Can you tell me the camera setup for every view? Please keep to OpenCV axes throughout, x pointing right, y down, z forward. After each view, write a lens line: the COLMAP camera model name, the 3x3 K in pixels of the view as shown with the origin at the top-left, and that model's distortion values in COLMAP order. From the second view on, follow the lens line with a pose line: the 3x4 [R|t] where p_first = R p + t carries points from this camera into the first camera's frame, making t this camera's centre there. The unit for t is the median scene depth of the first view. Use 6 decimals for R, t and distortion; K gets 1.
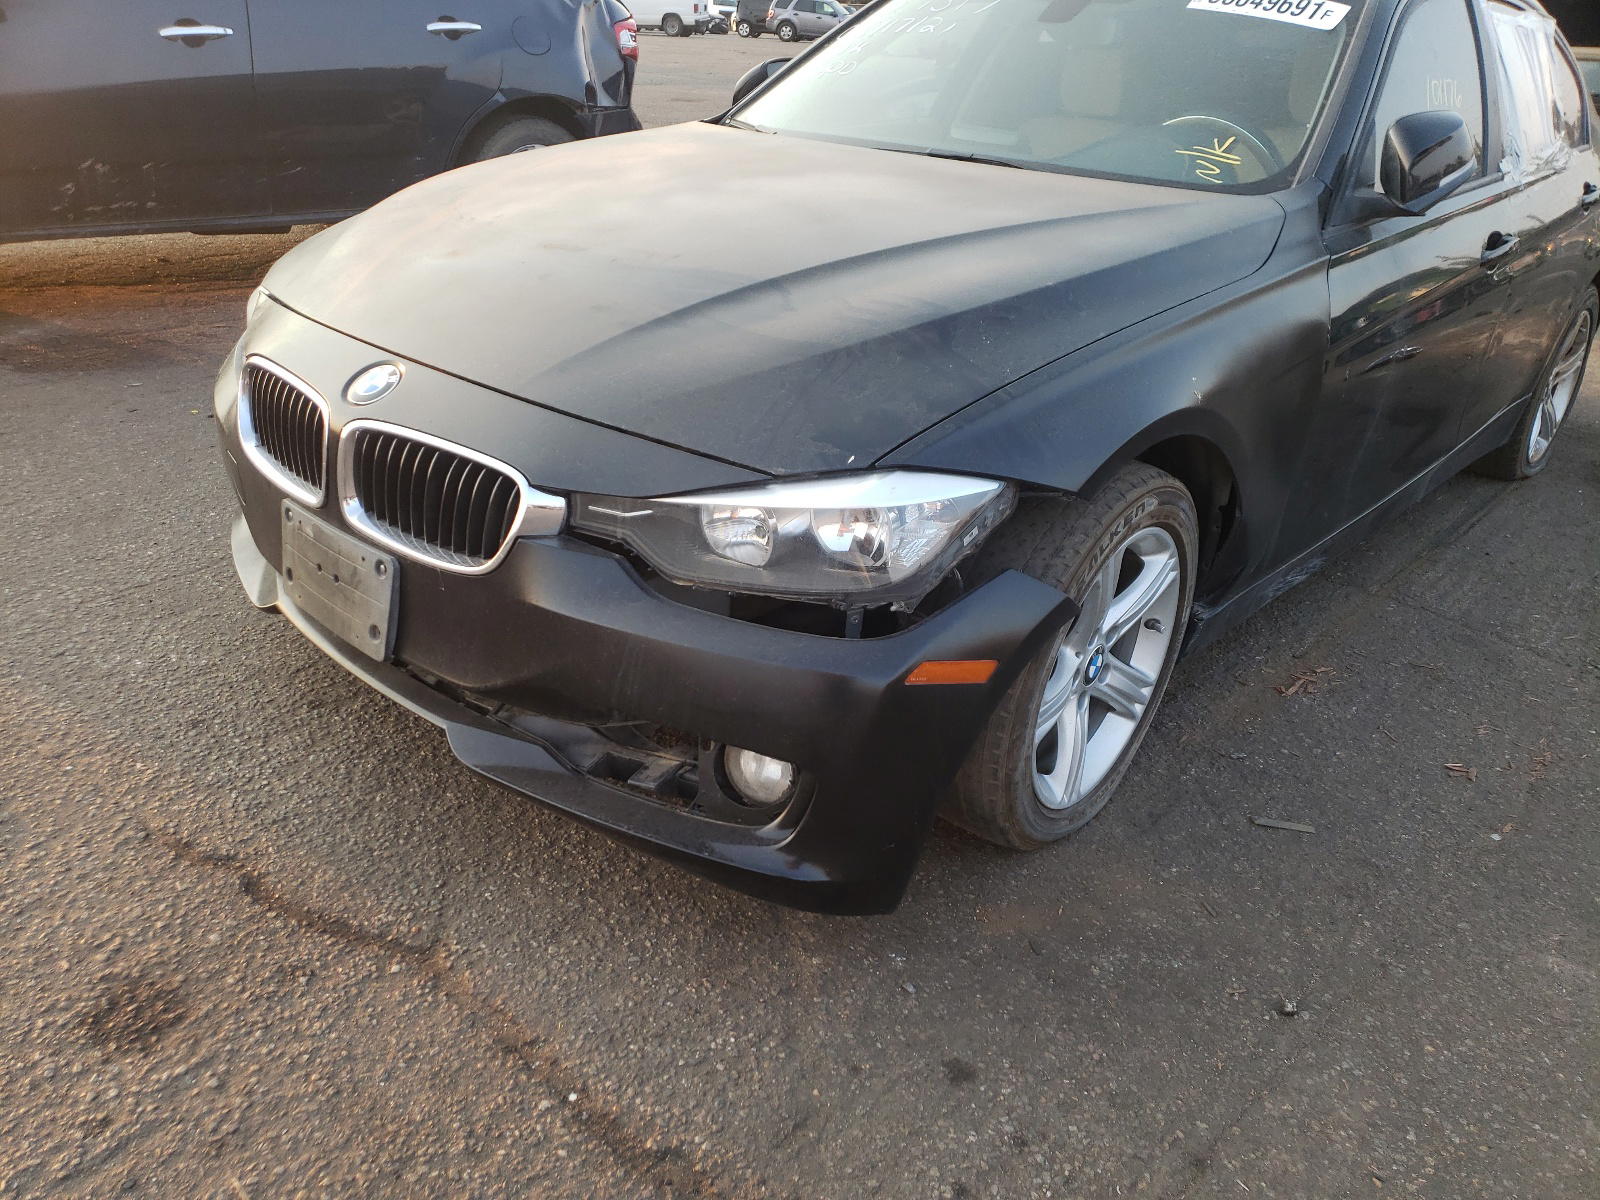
lens RADIAL K [[1233.0, 0, 800.0], [0, 1233.0, 600.0], [0, 0, 1]] dist [0.024384, -0.002579]
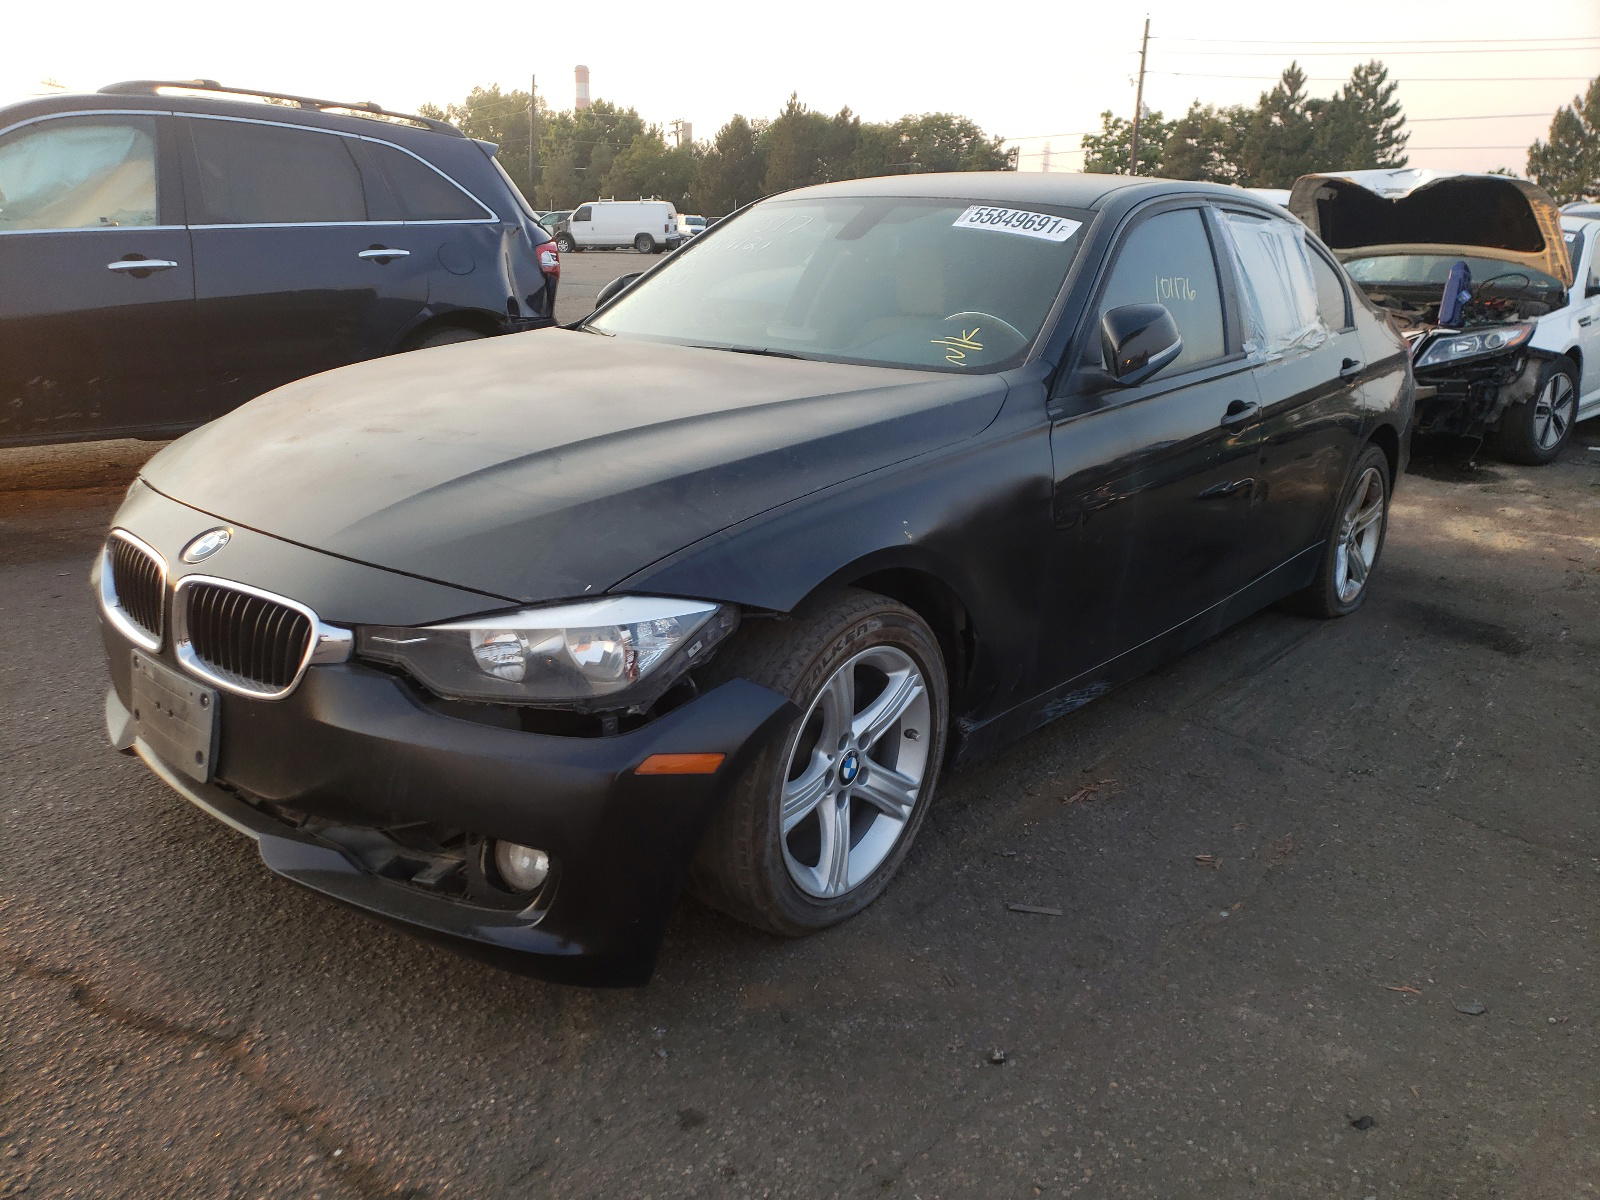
lens RADIAL K [[1210.5, 0, 800.0], [0, 1210.5, 600.0], [0, 0, 1]] dist [0.006419, 0.020989]
pose [[0.999021, -0.033967, 0.028339, 0.190925], [0.037721, 0.988766, -0.144631, 0.066845], [-0.023108, 0.145559, 0.989080, -0.155047]]
